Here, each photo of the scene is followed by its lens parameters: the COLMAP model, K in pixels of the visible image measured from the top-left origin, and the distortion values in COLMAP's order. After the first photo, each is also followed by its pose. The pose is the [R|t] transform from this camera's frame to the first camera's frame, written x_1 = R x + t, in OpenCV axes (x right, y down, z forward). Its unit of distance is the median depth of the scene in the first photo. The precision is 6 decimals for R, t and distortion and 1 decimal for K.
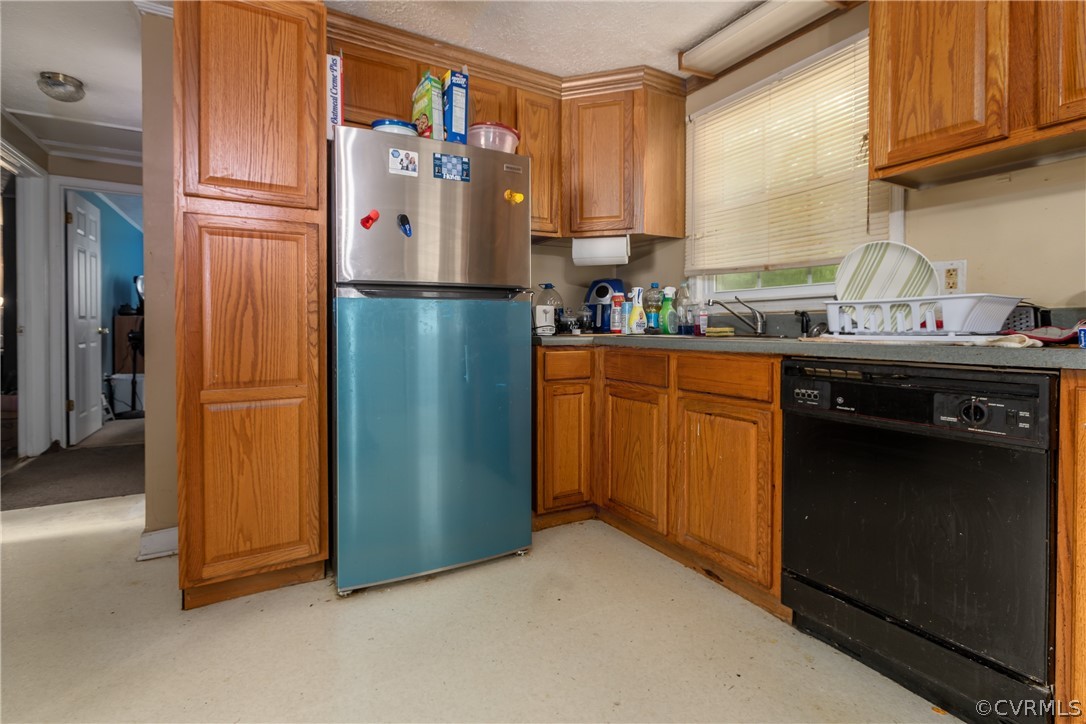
lens RADIAL K [[522.9, 0, 558.3], [0, 522.9, 326.3], [0, 0, 1]] dist [0.011195, 0.000371]
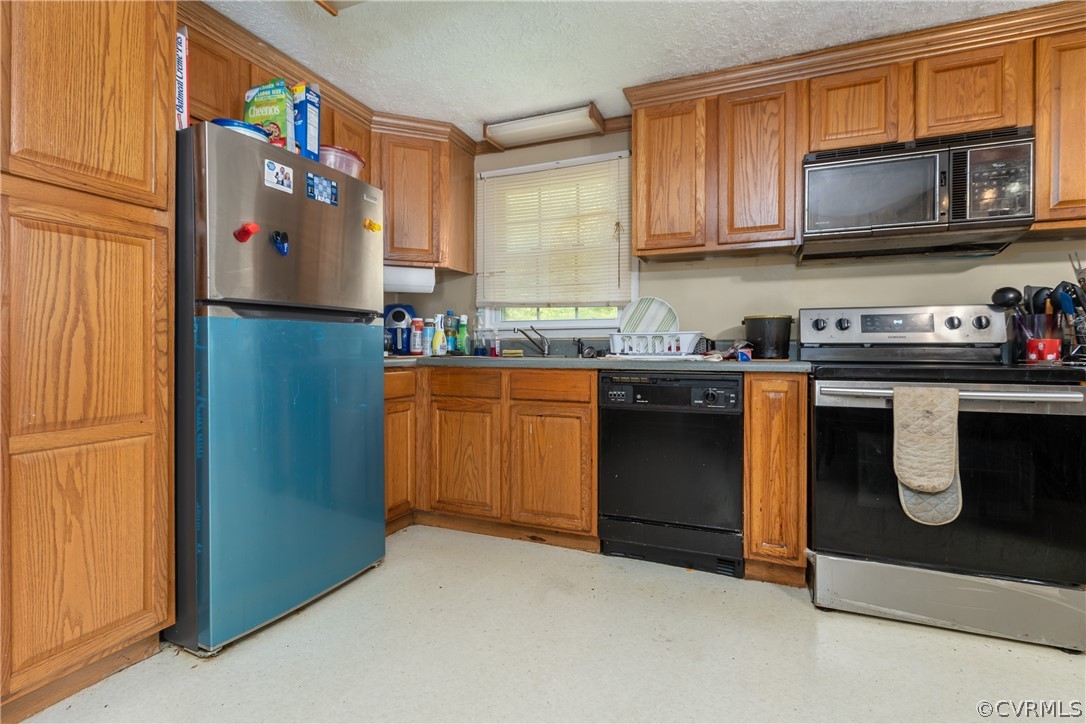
lens RADIAL K [[490.8, 0, 586.7], [0, 490.8, 341.5], [0, 0, 1]] dist [0.005556, -0.000394]
pose [[0.775372, 0.010363, 0.631420, -0.442838], [-0.002888, 0.999913, -0.012863, -0.004364], [-0.631498, 0.008150, 0.775335, -0.041605]]
